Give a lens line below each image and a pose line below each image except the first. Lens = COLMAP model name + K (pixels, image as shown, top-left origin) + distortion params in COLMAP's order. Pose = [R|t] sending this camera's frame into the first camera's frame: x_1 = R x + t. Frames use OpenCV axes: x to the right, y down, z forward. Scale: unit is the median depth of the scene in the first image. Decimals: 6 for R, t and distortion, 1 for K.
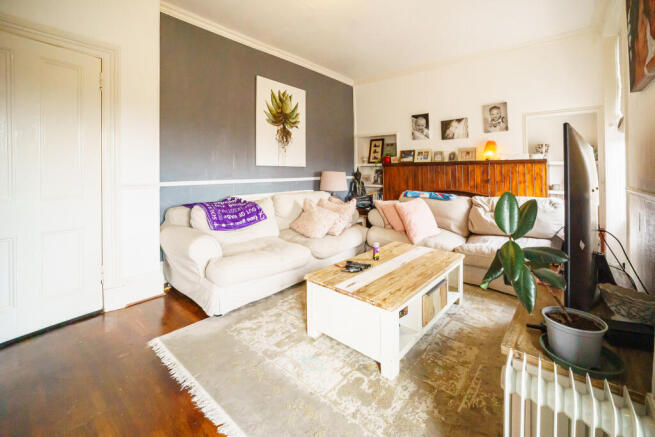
lens RADIAL K [[276.3, 0, 329.4], [0, 276.3, 208.9], [0, 0, 1]] dist [0.000247, 0.000229]
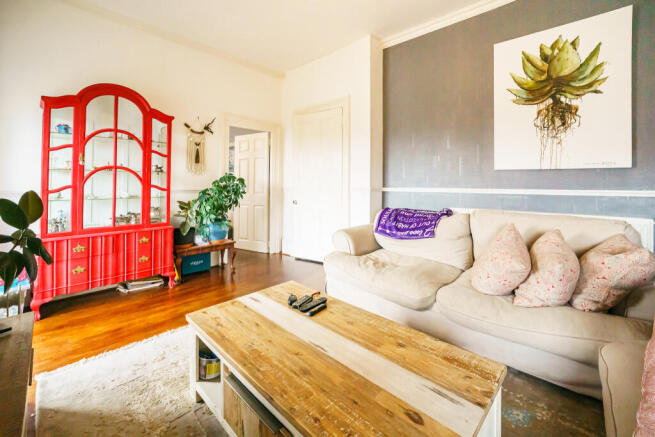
lens RADIAL K [[276.3, 0, 329.4], [0, 276.3, 208.9], [0, 0, 1]] dist [0.000247, 0.000229]
pose [[-0.023784, 0.104258, -0.994266, 0.459213], [-0.133642, 0.985289, 0.106514, -0.074792], [0.990744, 0.135409, -0.009500, 0.582491]]
